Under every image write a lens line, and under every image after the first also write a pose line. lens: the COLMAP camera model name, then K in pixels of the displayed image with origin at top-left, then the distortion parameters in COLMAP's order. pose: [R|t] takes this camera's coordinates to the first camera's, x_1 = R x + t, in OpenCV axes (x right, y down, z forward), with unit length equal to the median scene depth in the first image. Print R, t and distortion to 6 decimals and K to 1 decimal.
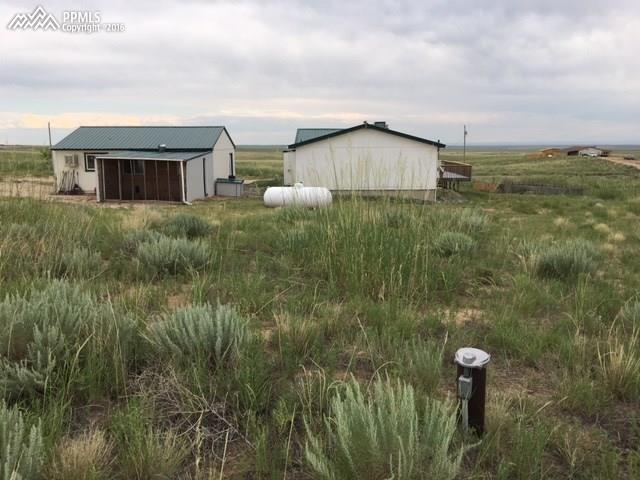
lens RADIAL K [[543.8, 0, 320.1], [0, 543.8, 238.9], [0, 0, 1]] dist [0.013734, 0.006851]
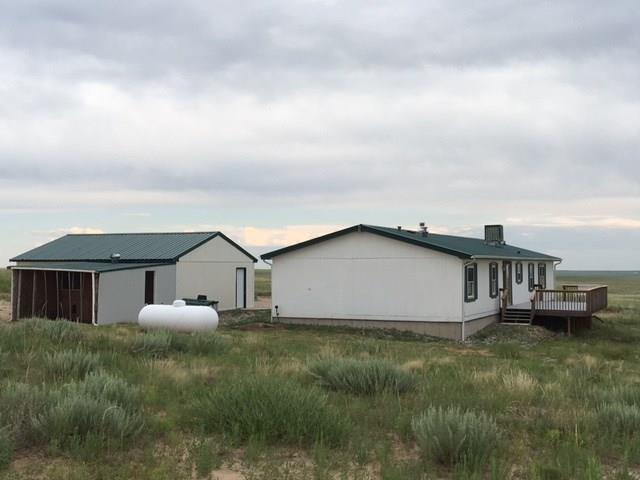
lens RADIAL K [[845.0, 0, 319.9], [0, 845.0, 240.5], [0, 0, 1]] dist [-0.013440, 0.000000]
pose [[0.920253, -0.006035, -0.391277, 0.467500], [-0.074173, 0.979066, -0.189550, 0.018174], [0.384229, 0.203456, 0.900541, 0.002334]]
